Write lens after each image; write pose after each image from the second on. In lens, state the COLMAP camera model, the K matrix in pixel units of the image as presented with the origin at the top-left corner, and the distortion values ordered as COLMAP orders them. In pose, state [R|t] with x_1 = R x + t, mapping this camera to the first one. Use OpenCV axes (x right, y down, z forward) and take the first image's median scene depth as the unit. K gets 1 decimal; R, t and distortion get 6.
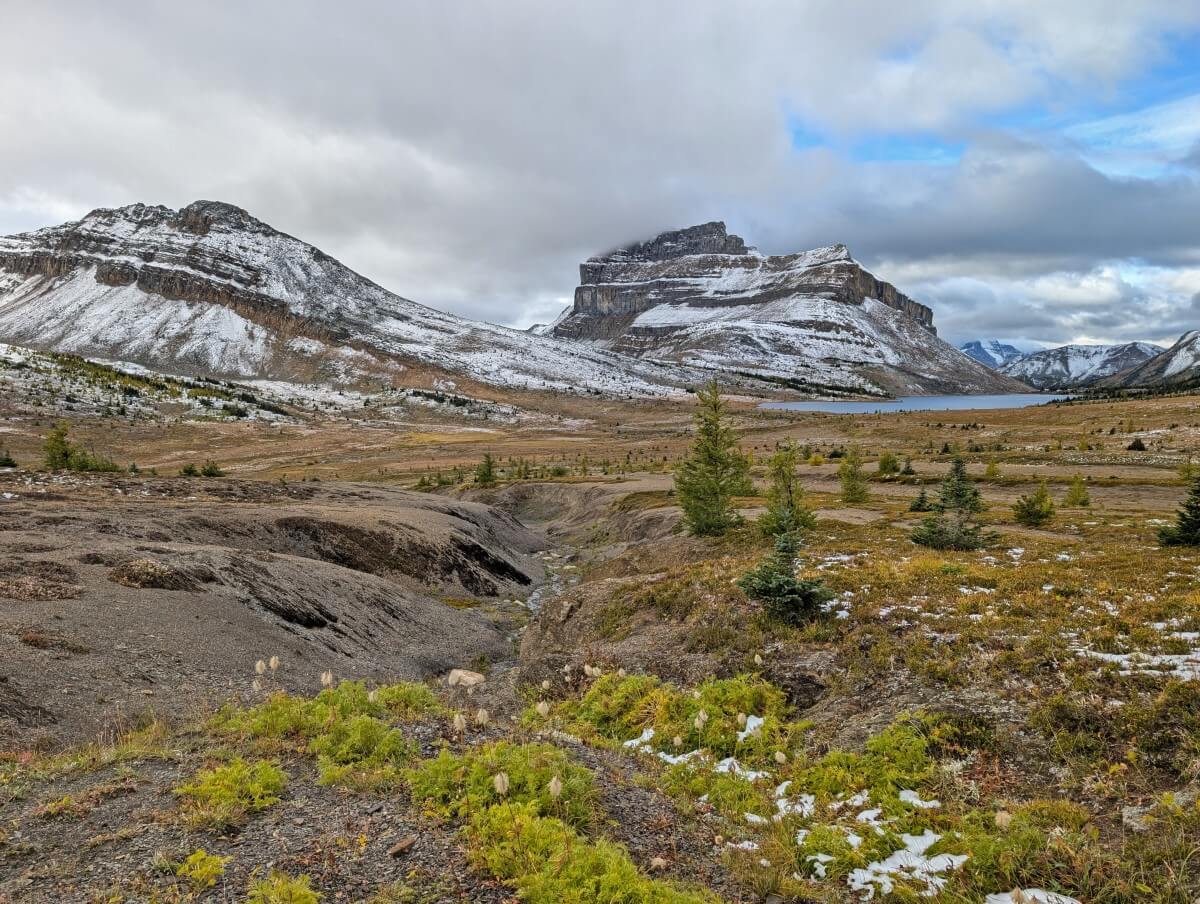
lens RADIAL K [[868.1, 0, 600.0], [0, 868.1, 452.0], [0, 0, 1]] dist [0.079490, -0.085785]
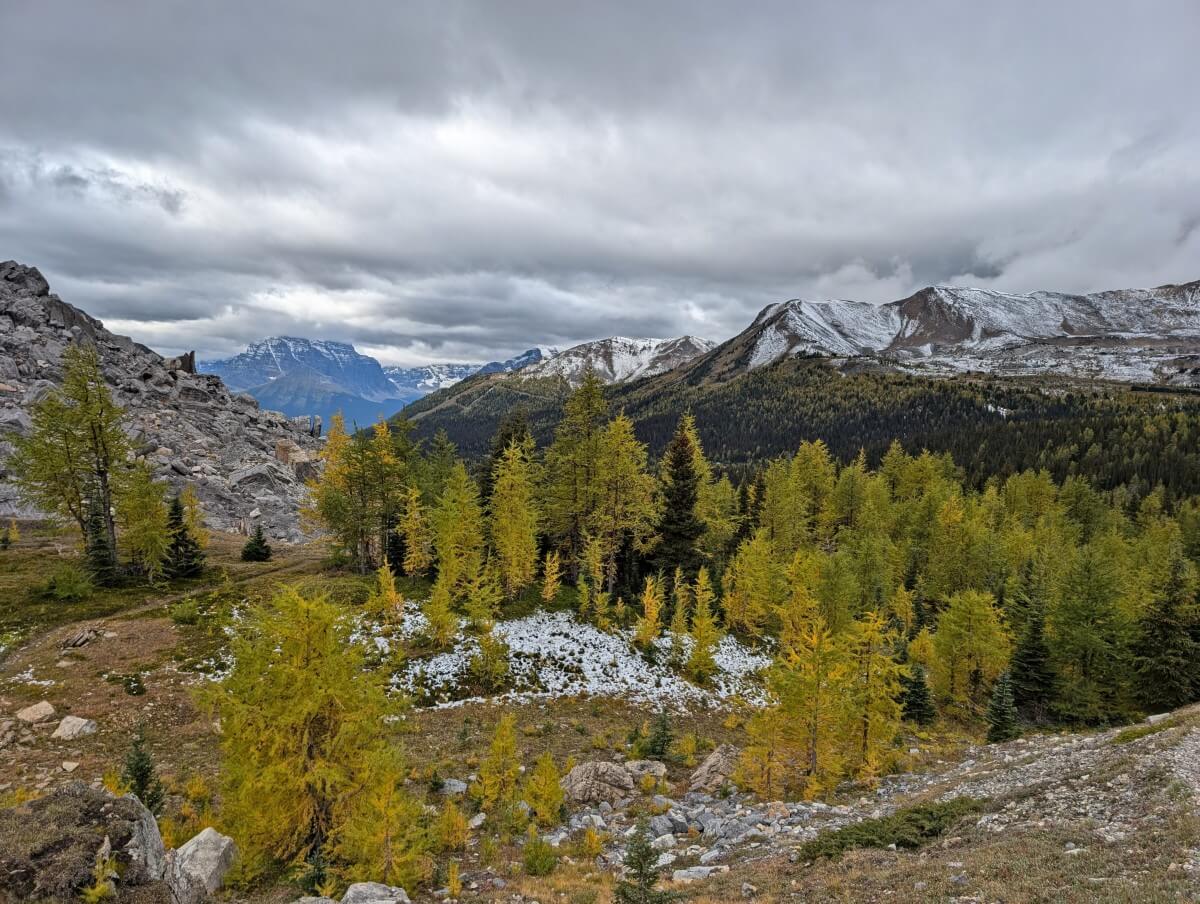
lens RADIAL K [[868.1, 0, 600.0], [0, 868.1, 452.0], [0, 0, 1]] dist [0.079490, -0.085785]
pose [[0.894937, -0.017911, 0.445833, 0.195237], [0.021878, 0.999754, -0.003751, -0.021273], [-0.445656, 0.013111, 0.895108, 0.352843]]
